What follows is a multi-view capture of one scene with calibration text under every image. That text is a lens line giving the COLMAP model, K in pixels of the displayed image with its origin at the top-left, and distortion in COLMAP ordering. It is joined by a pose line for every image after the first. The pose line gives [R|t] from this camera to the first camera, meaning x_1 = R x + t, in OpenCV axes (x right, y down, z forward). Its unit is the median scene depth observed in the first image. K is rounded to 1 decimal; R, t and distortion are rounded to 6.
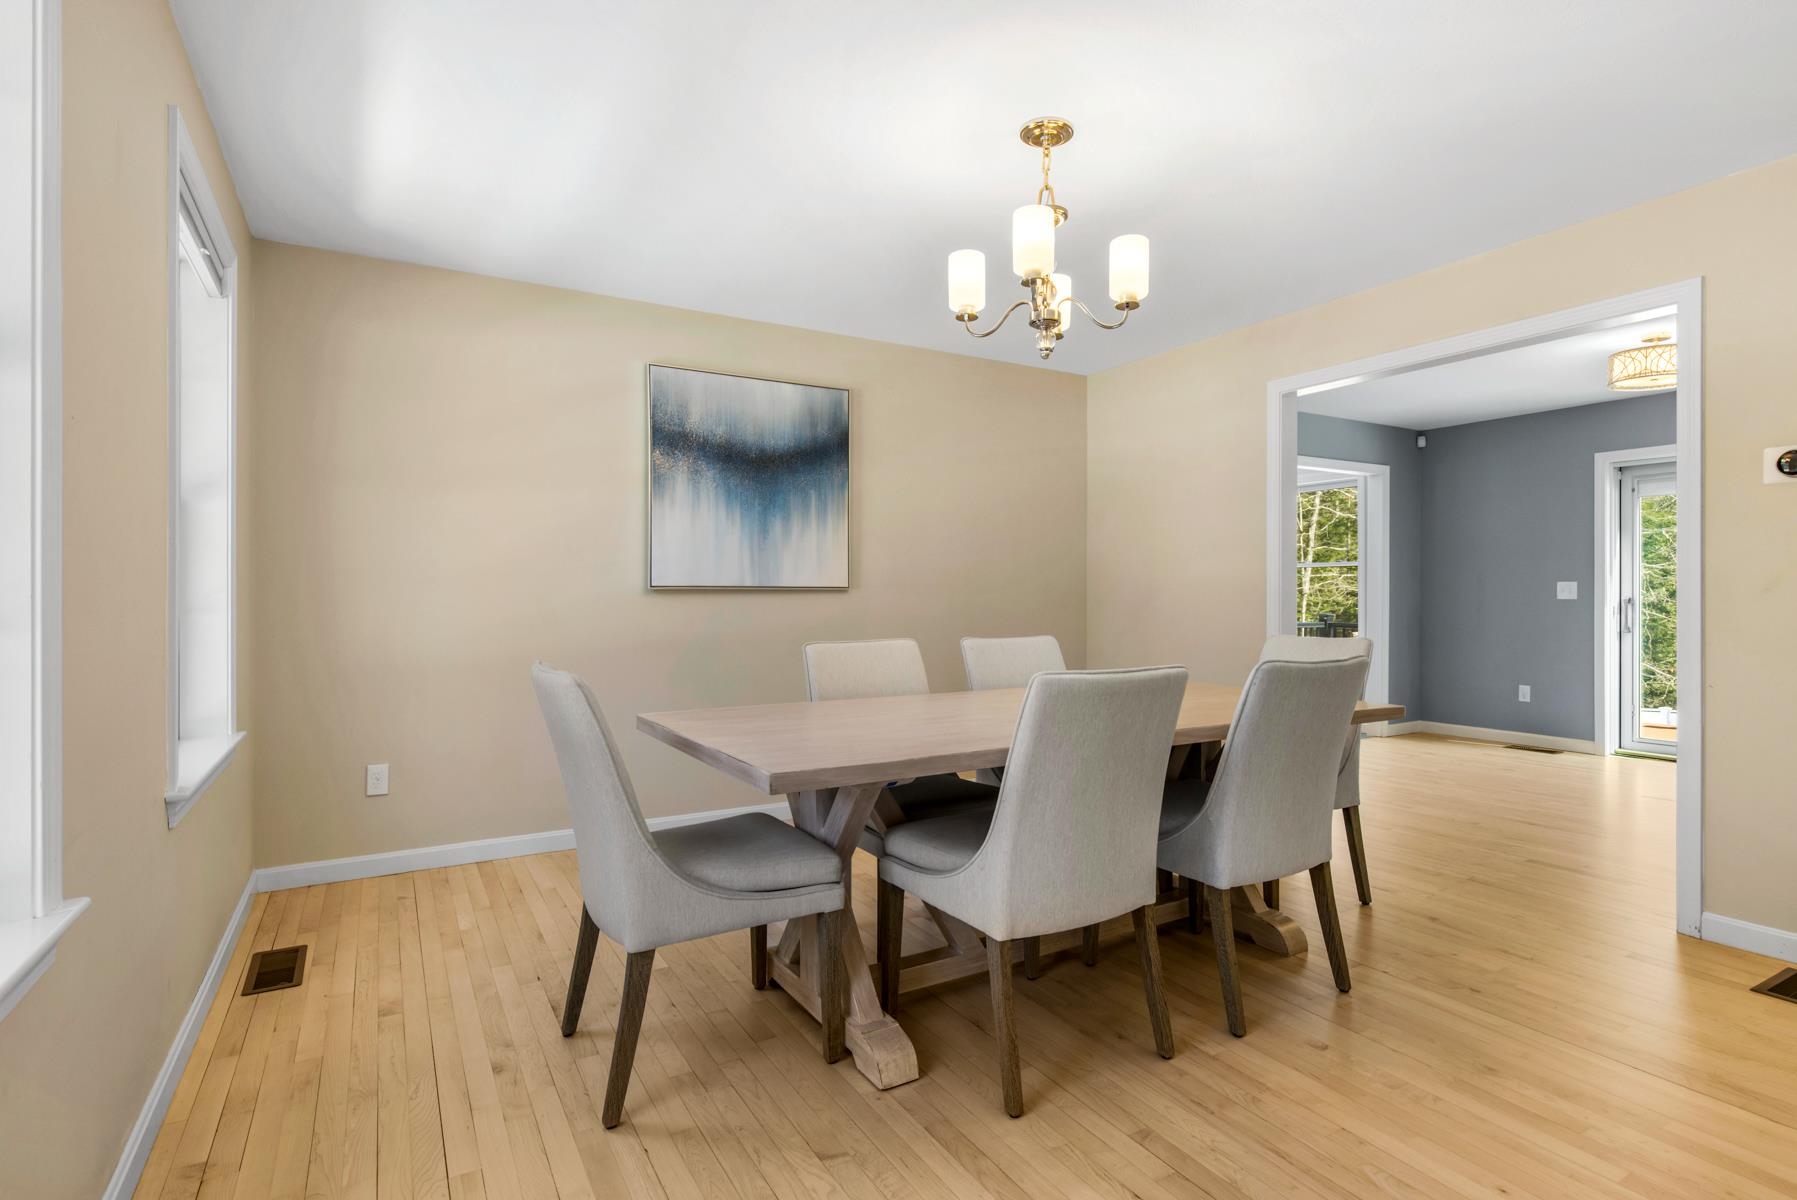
lens RADIAL K [[896.9, 0, 920.8], [0, 896.9, 599.1], [0, 0, 1]] dist [0.011340, 0.000215]
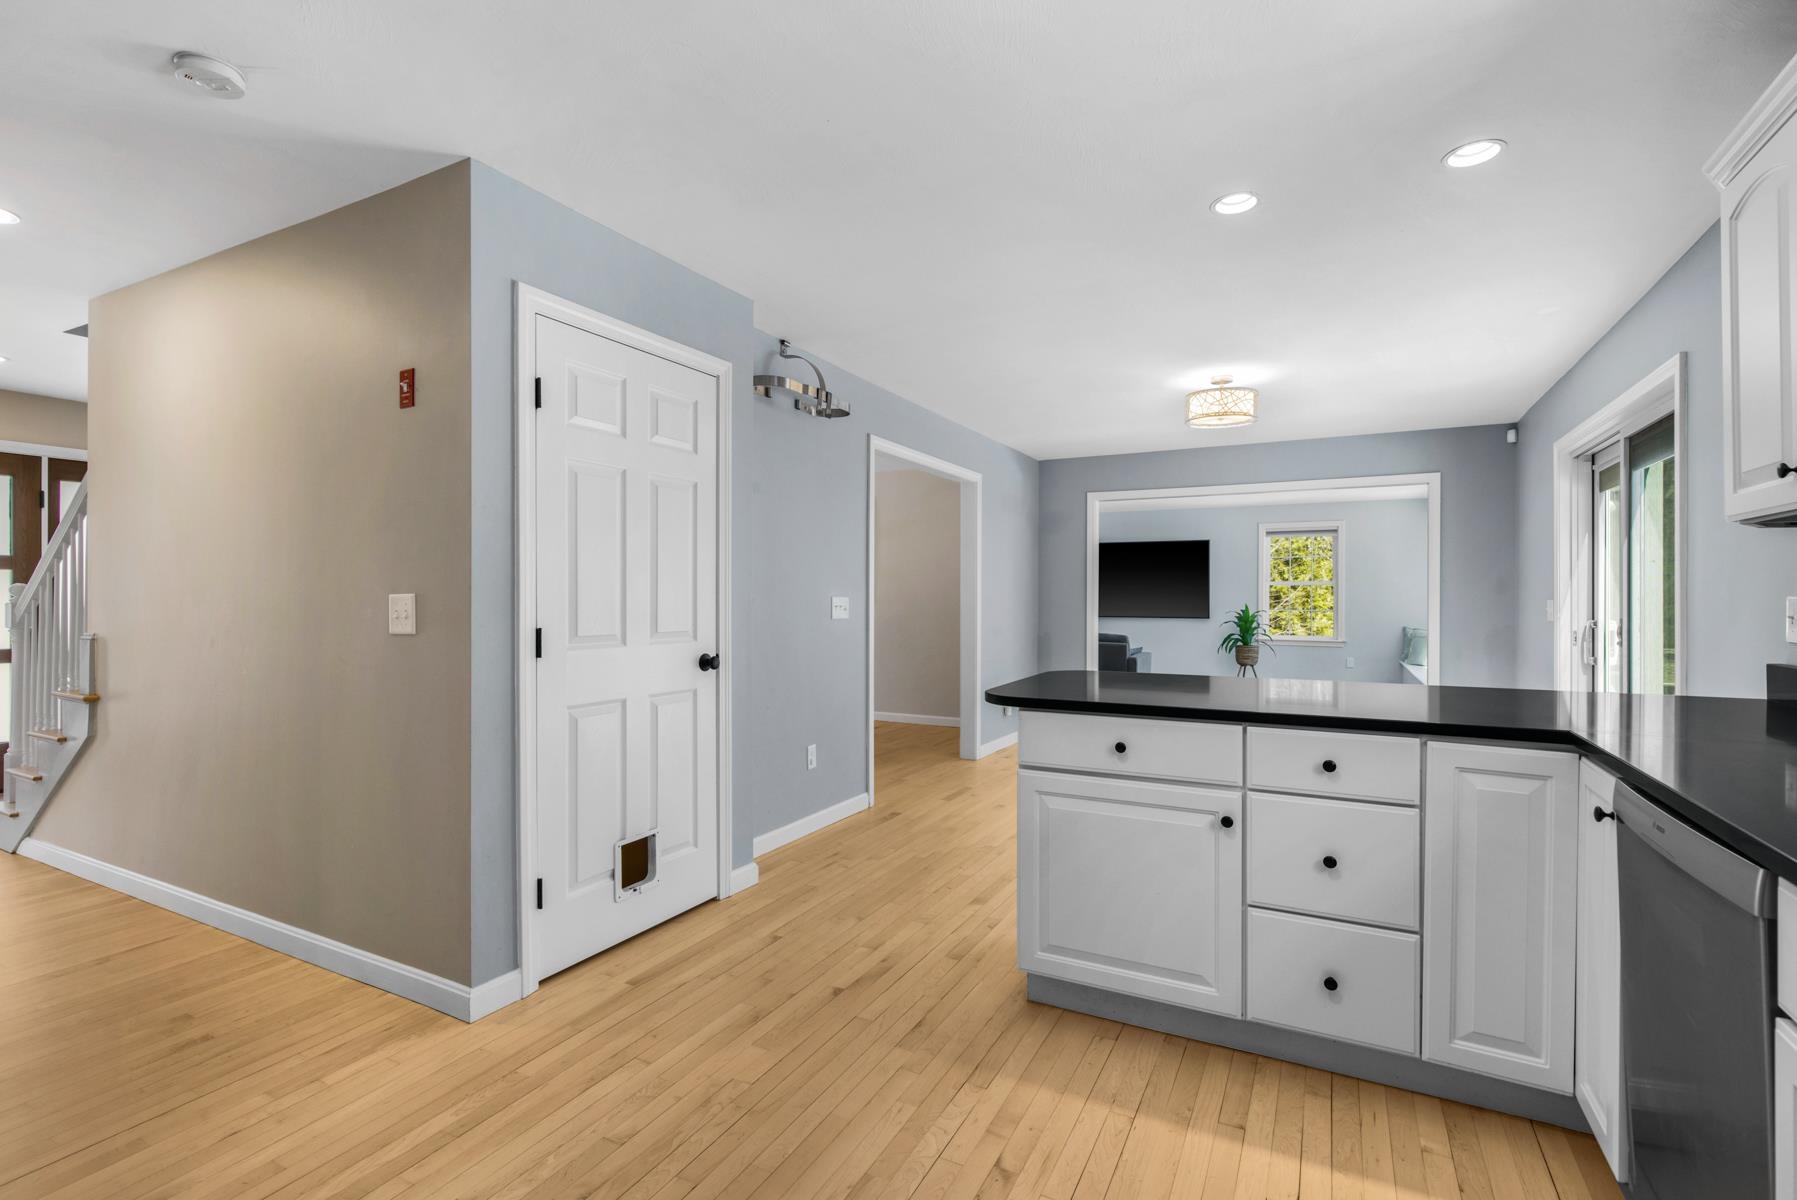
lens RADIAL K [[790.0, 0, 930.0], [0, 790.0, 593.3], [0, 0, 1]] dist [0.003011, 0.000309]
pose [[0.527148, -0.004017, -0.849764, 1.054749], [-0.006350, 0.999942, -0.008667, -0.015446], [0.849750, 0.009965, 0.527092, 0.143270]]
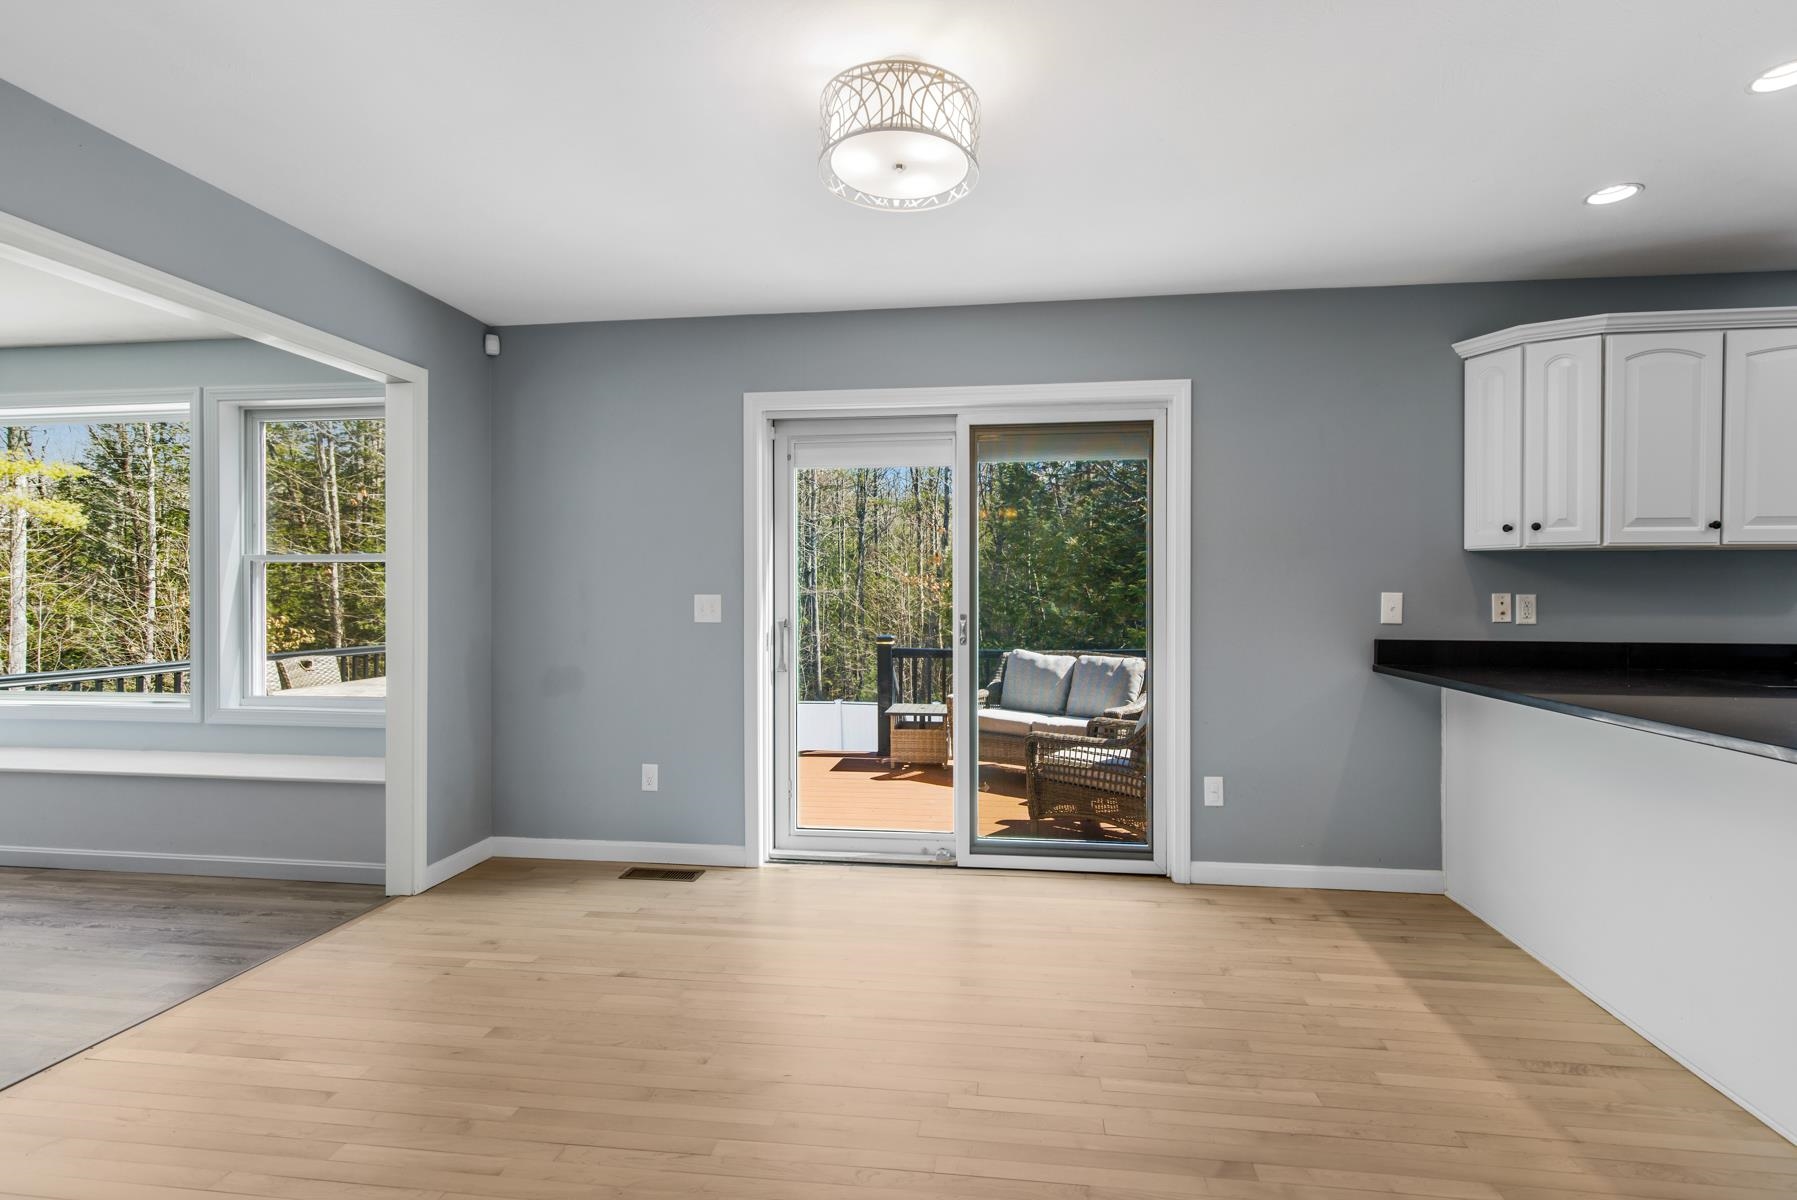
lens RADIAL K [[852.2, 0, 902.8], [0, 852.2, 597.0], [0, 0, 1]] dist [-0.010180, 0.000238]
pose [[0.628277, -0.000940, 0.777989, 0.350496], [0.002927, 0.999995, -0.001156, -0.016754], [-0.777984, 0.003004, 0.628277, 0.537315]]
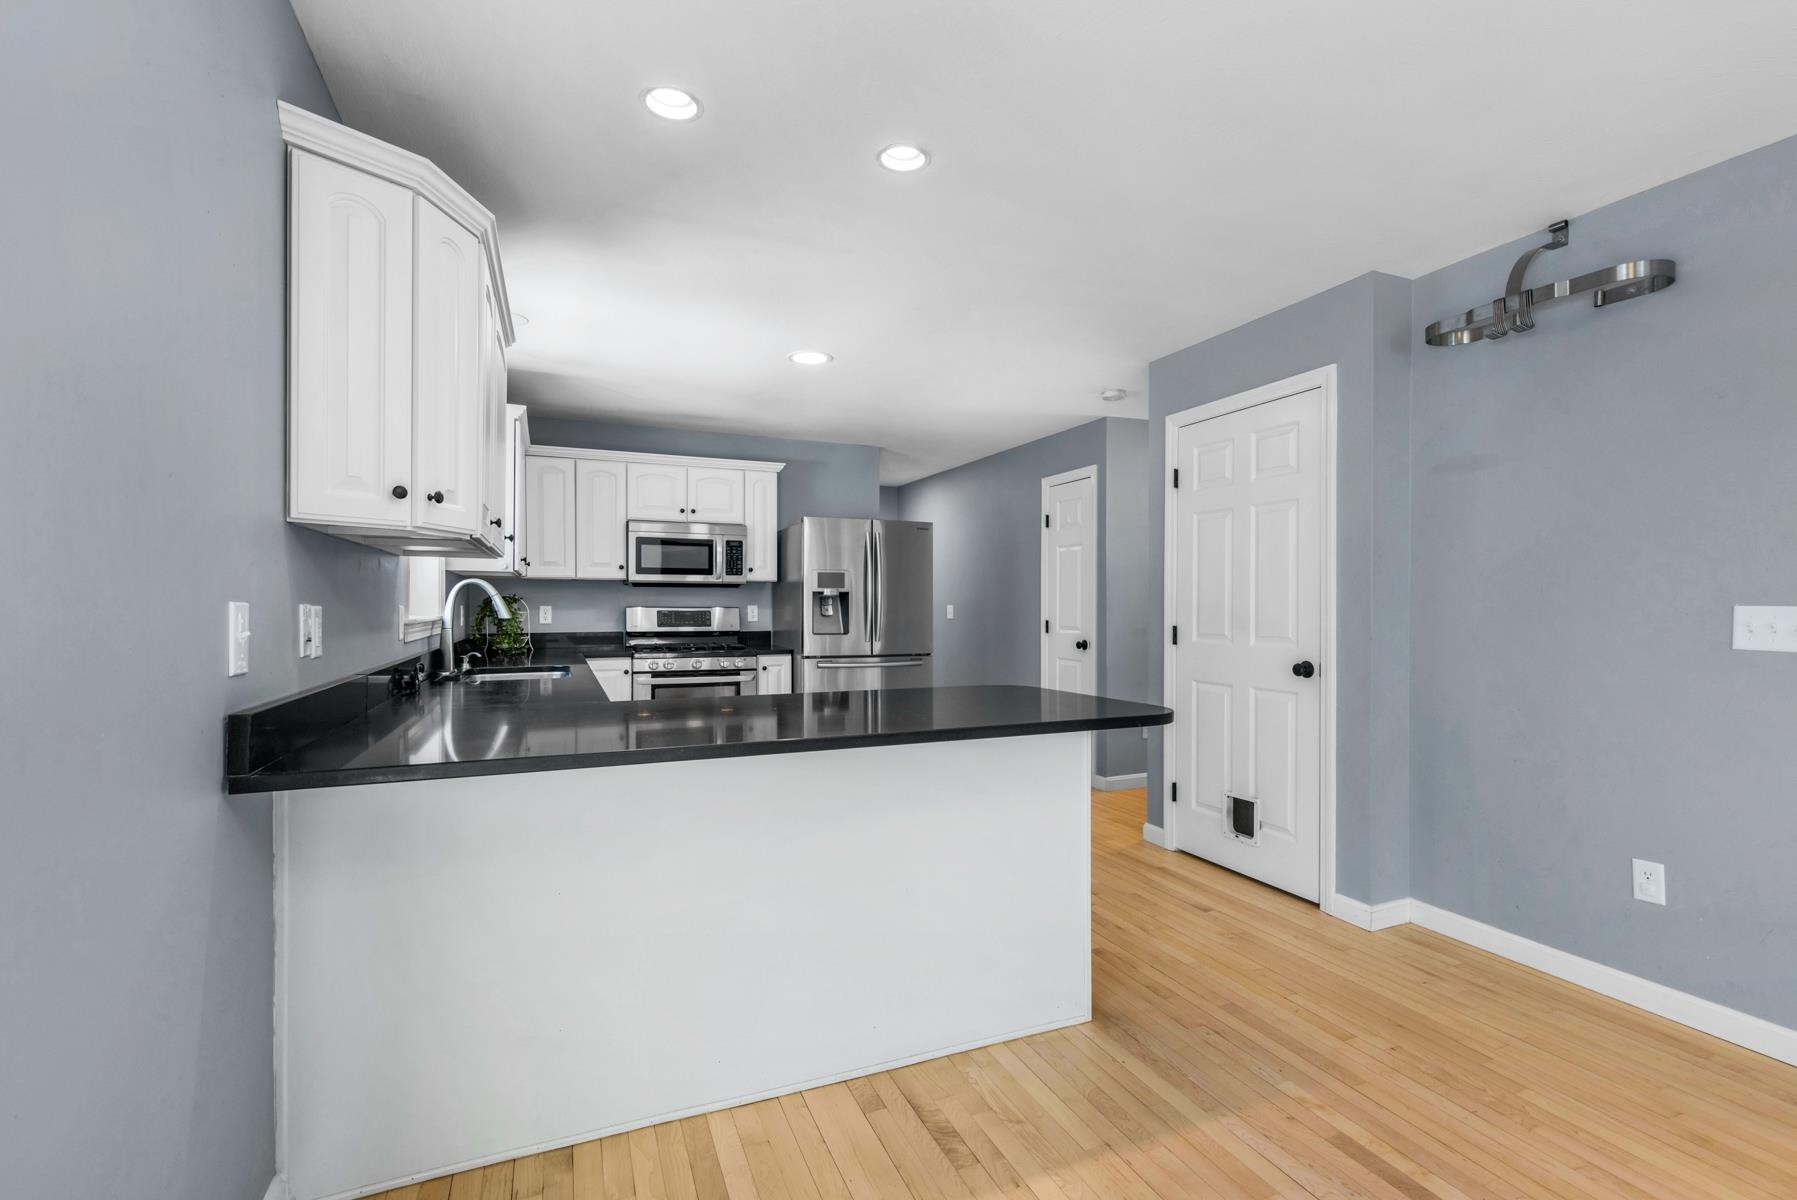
lens RADIAL K [[819.4, 0, 915.2], [0, 819.4, 606.5], [0, 0, 1]] dist [0.009980, -0.000162]
pose [[-0.992065, -0.002560, 0.125700, 0.751872], [-0.001657, 0.999972, 0.007290, -0.019938], [-0.125715, 0.007024, -0.992042, 0.832681]]
